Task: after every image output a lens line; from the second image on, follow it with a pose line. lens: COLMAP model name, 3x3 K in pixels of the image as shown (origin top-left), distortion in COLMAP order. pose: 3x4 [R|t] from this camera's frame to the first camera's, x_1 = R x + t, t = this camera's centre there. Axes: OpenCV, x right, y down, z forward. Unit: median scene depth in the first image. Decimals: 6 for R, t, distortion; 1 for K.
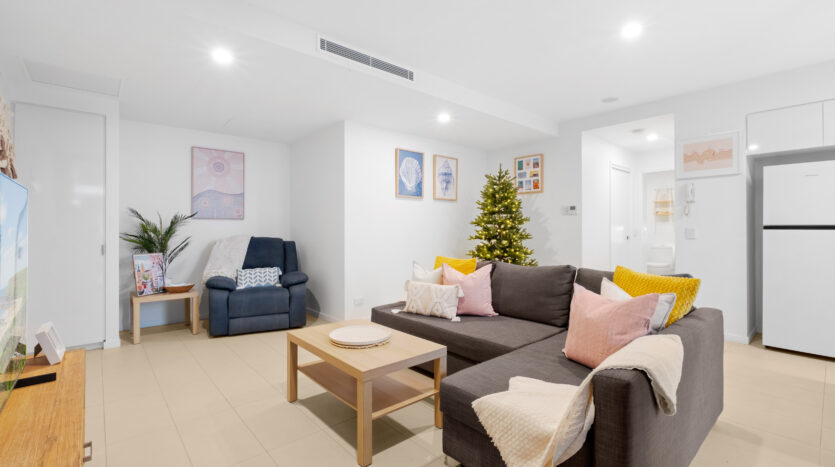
lens RADIAL K [[370.7, 0, 419.7], [0, 370.7, 233.2], [0, 0, 1]] dist [-0.002666, -0.000254]
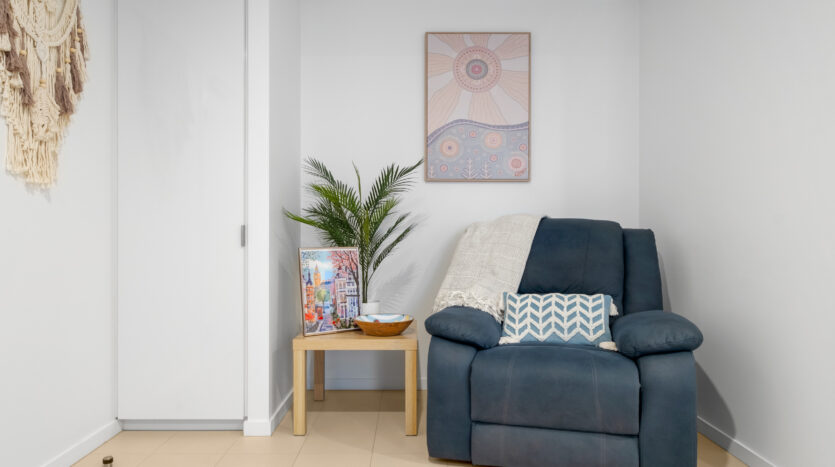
lens RADIAL K [[424.9, 0, 416.6], [0, 424.9, 241.5], [0, 0, 1]] dist [-0.000231, -0.000043]
pose [[0.692613, -0.002484, -0.721306, -0.216240], [-0.001867, 0.999985, -0.005237, 0.042269], [0.721307, 0.004974, 0.692597, 0.593533]]
